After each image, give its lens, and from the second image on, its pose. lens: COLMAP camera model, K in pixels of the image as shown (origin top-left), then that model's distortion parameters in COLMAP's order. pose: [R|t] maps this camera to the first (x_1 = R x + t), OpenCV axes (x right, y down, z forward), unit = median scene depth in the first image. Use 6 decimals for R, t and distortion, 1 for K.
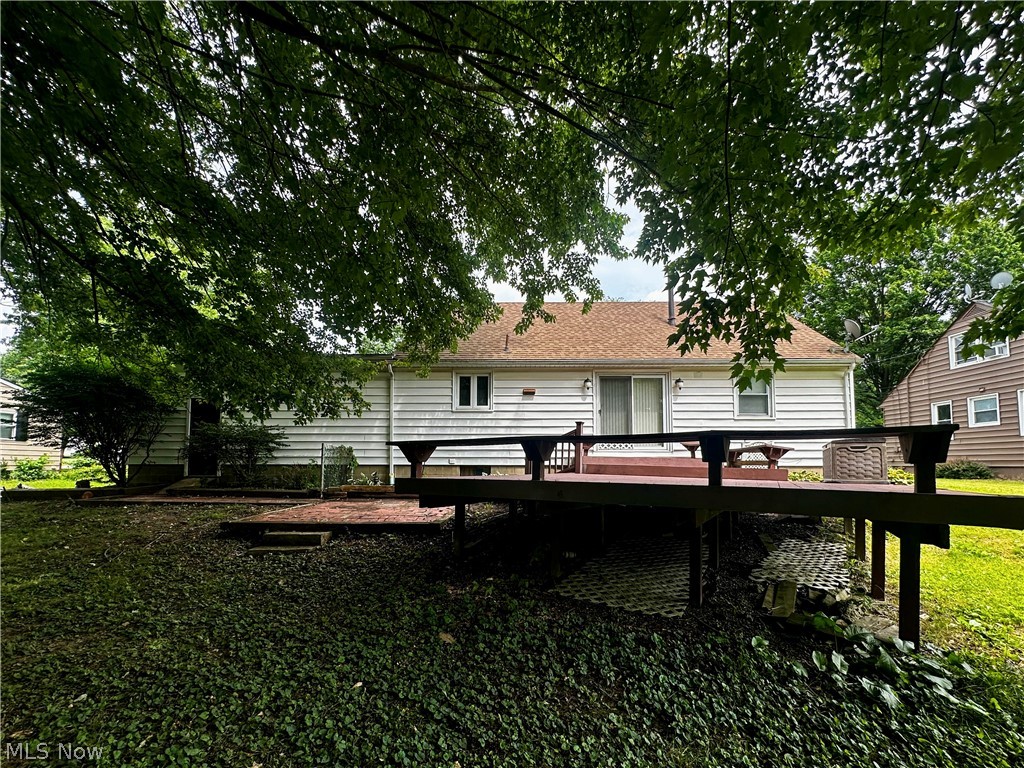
lens RADIAL K [[414.9, 0, 514.8], [0, 414.9, 383.0], [0, 0, 1]] dist [-0.024954, 0.024809]
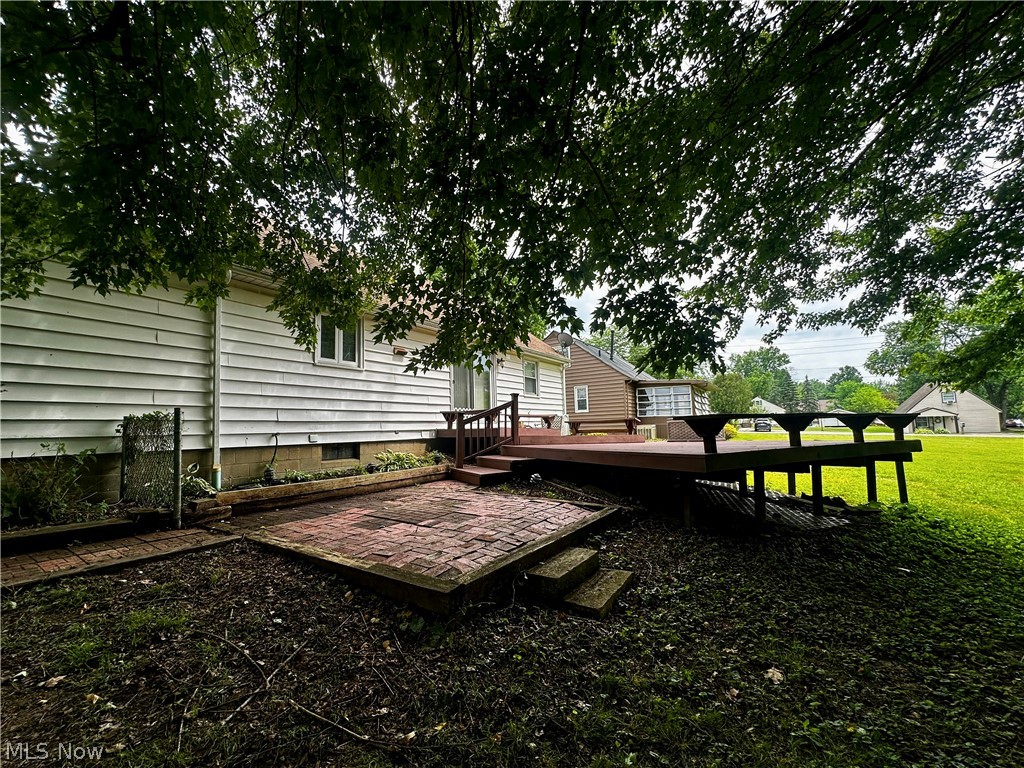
lens RADIAL K [[414.9, 0, 514.8], [0, 414.9, 383.0], [0, 0, 1]] dist [-0.024954, 0.024809]
pose [[0.554116, 0.074824, 0.829070, -0.531968], [-0.133414, 0.991060, -0.000275, 0.055645], [-0.821679, -0.110457, 0.559145, 0.363338]]
